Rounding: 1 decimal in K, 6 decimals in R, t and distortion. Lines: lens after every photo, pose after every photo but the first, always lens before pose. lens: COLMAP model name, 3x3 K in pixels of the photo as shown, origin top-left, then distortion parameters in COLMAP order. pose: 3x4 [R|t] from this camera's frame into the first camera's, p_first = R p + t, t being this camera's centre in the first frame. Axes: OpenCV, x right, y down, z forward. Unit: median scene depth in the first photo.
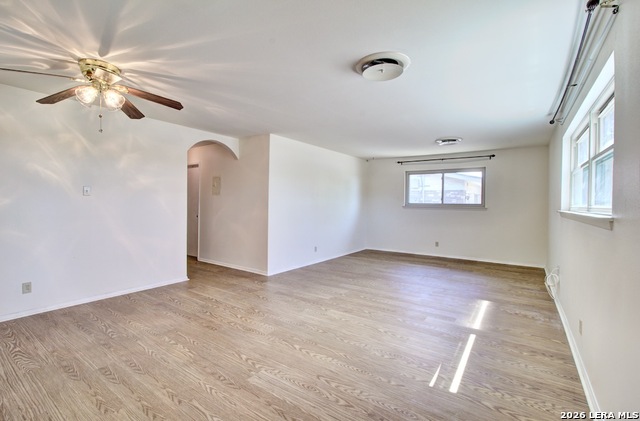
lens RADIAL K [[293.7, 0, 317.0], [0, 293.7, 207.7], [0, 0, 1]] dist [-0.008850, 0.001464]
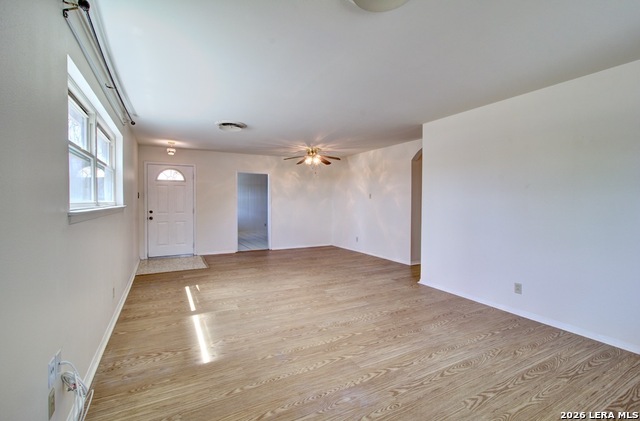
lens RADIAL K [[293.7, 0, 319.3], [0, 293.7, 207.8], [0, 0, 1]] dist [-0.008850, 0.001464]
pose [[-0.456661, 0.007359, -0.889610, 1.144474], [-0.019340, 0.999647, 0.018197, -0.012518], [0.889431, 0.025514, -0.456358, 1.676590]]
